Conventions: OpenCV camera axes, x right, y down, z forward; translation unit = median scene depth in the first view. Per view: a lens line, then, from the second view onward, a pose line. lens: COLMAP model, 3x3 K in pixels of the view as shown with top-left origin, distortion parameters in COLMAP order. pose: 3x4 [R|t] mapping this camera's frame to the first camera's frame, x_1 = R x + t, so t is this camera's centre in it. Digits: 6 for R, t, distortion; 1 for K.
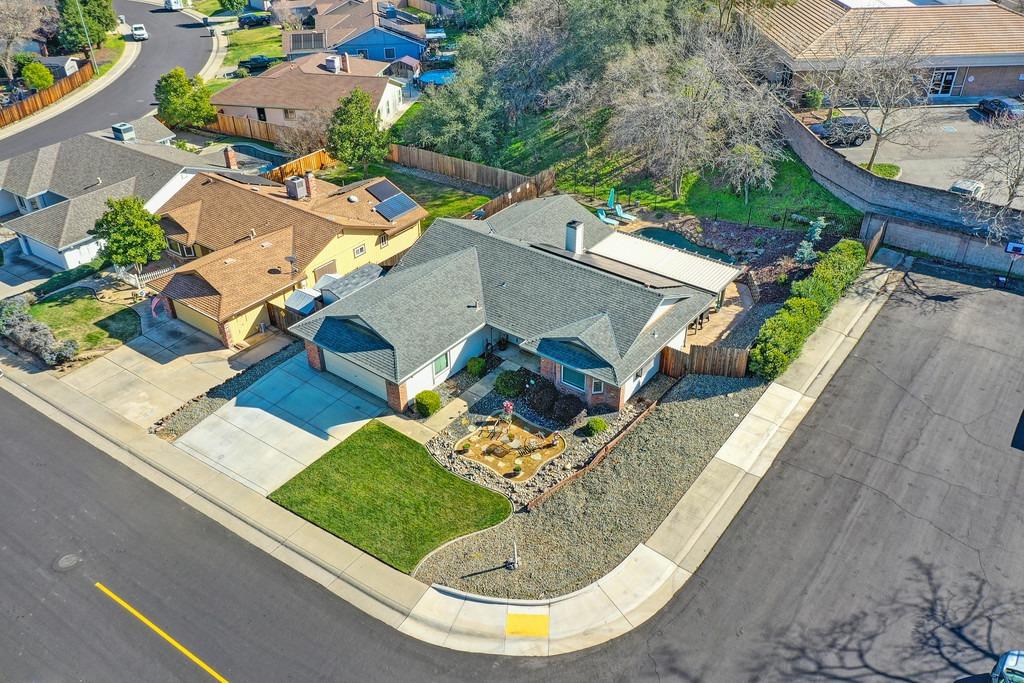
lens RADIAL K [[814.2, 0, 510.1], [0, 814.2, 347.8], [0, 0, 1]] dist [0.022862, -0.010996]
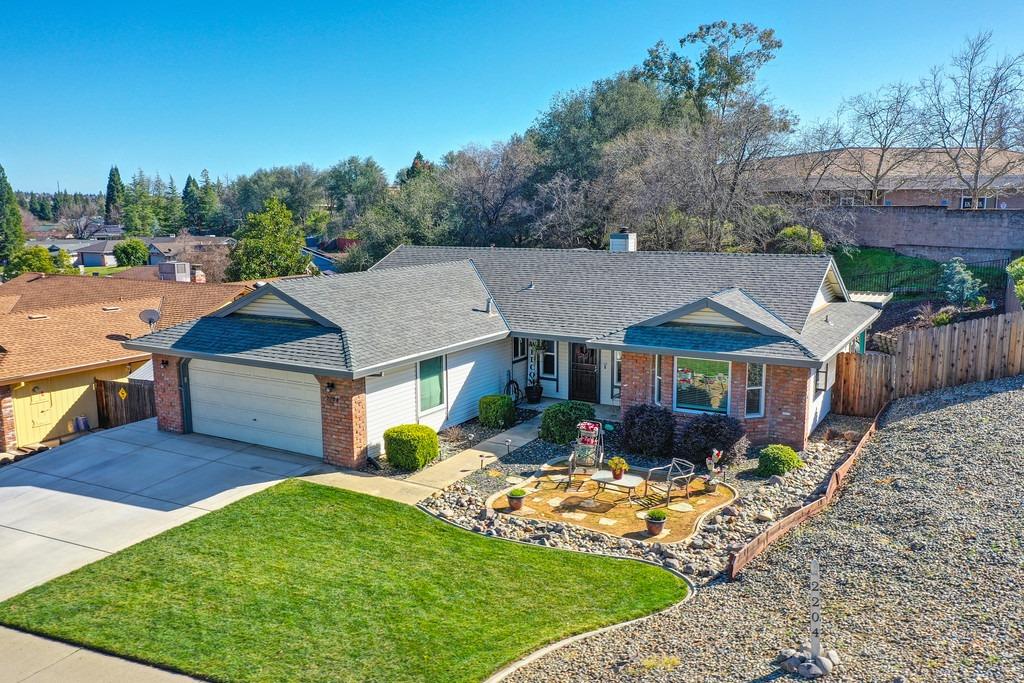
lens RADIAL K [[814.2, 0, 506.4], [0, 814.2, 341.8], [0, 0, 1]] dist [0.022862, -0.010996]
pose [[0.992777, -0.015962, 0.118904, -0.105138], [0.065041, 0.904429, -0.421638, 0.222093], [-0.100810, 0.426326, 0.898935, 0.567838]]
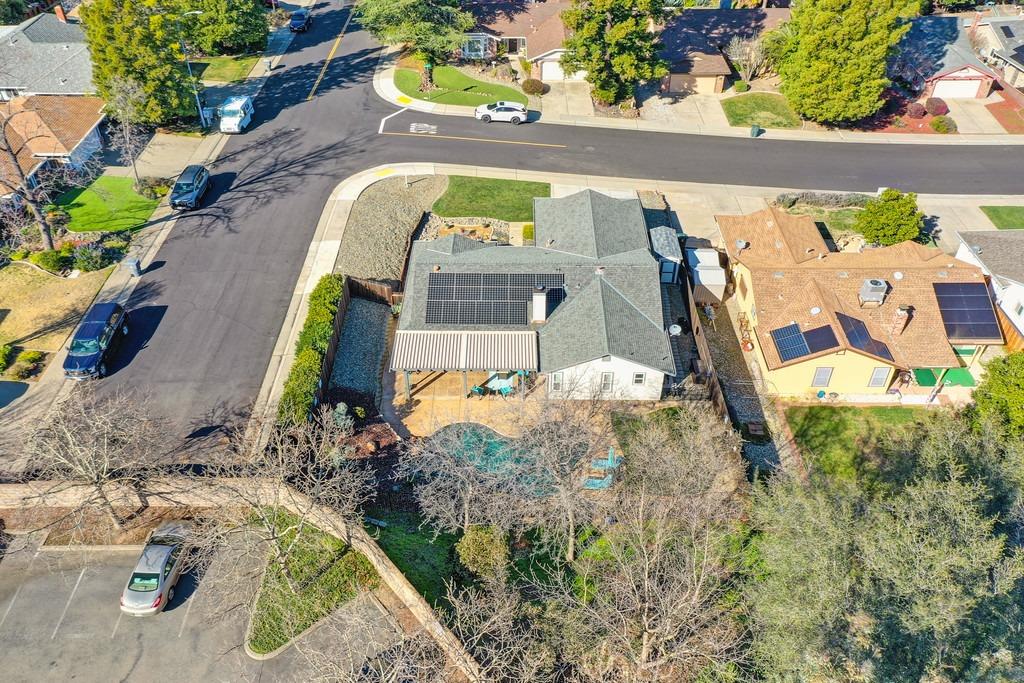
lens RADIAL K [[814.2, 0, 509.4], [0, 814.2, 342.9], [0, 0, 1]] dist [0.022862, -0.010996]
pose [[-0.800086, 0.395810, -0.450775, 0.727426], [-0.331434, 0.334669, 0.882127, -1.242942], [0.500015, 0.855179, -0.136579, 1.418483]]
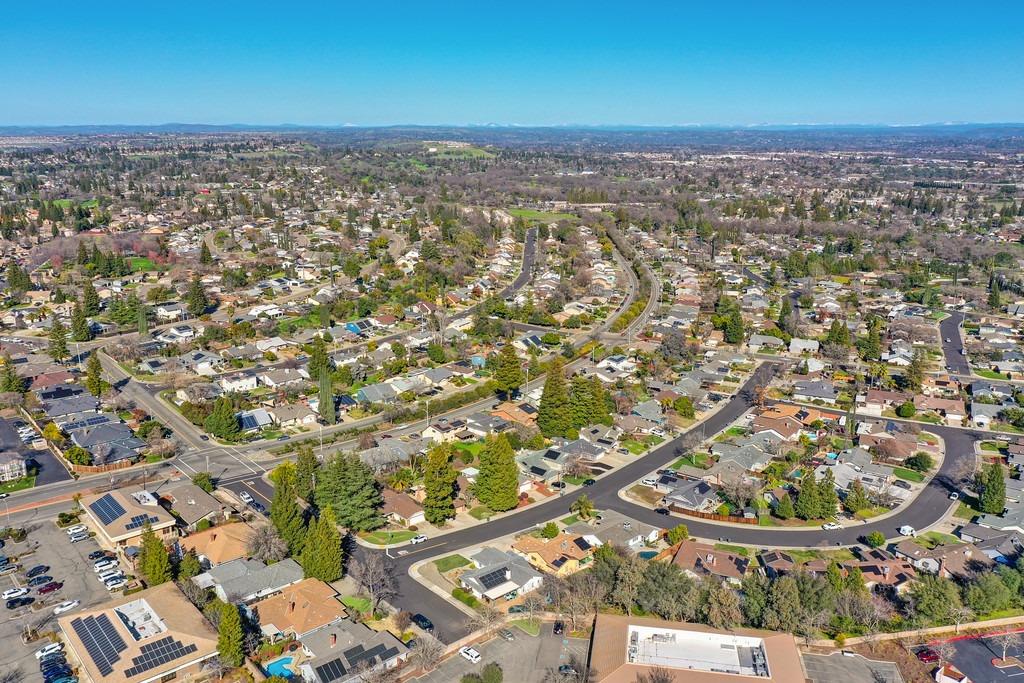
lens RADIAL K [[814.2, 0, 509.4], [0, 814.2, 338.5], [0, 0, 1]] dist [0.022862, -0.010996]
pose [[-0.213714, 0.231950, -0.948960, 4.493988], [-0.550408, 0.773952, 0.313130, -2.844448], [0.807080, 0.589235, -0.037737, 0.562719]]
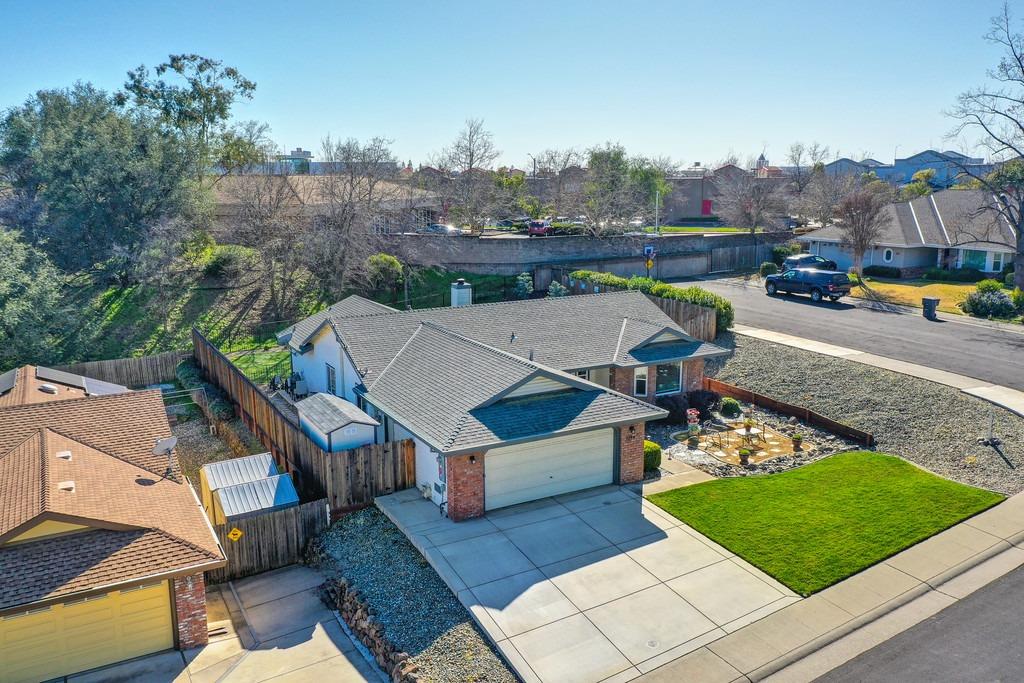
lens RADIAL K [[814.2, 0, 509.7], [0, 814.2, 341.2], [0, 0, 1]] dist [0.022862, -0.010996]
pose [[0.398938, -0.173686, 0.900379, -0.785117], [0.519459, 0.851957, -0.065815, -0.030259], [-0.755653, 0.493965, 0.430101, 0.765396]]
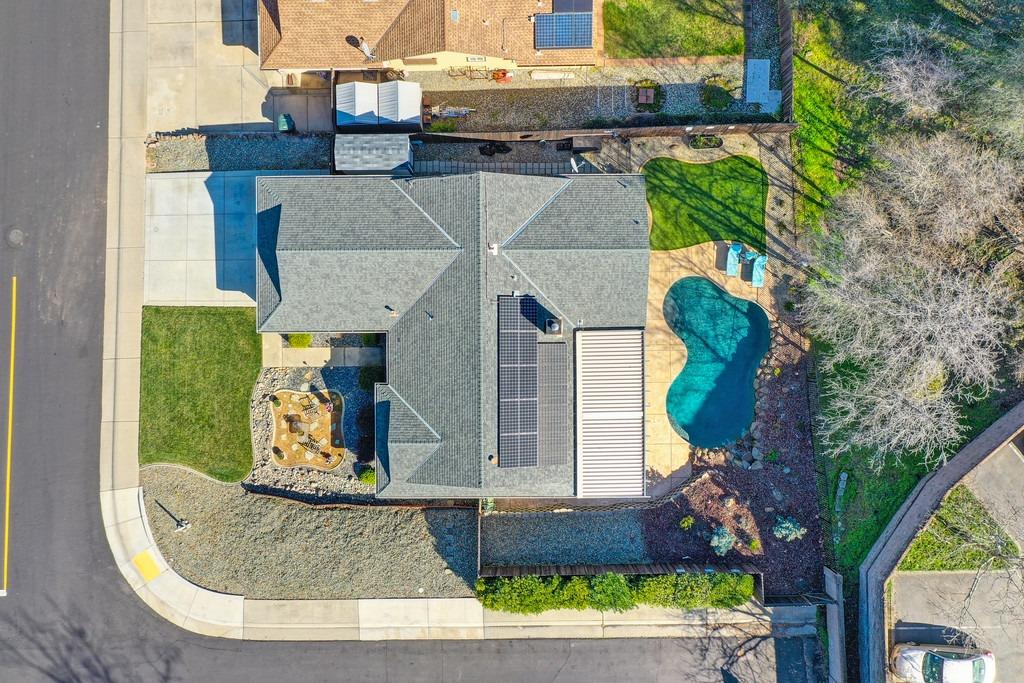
lens RADIAL K [[814.2, 0, 511.9], [0, 814.2, 341.5], [0, 0, 1]] dist [0.022862, -0.010996]
pose [[0.613726, 0.789516, 0.002217, 0.076395], [-0.442120, 0.341350, 0.829463, -0.986453], [0.654118, -0.510043, 0.558557, 0.599904]]
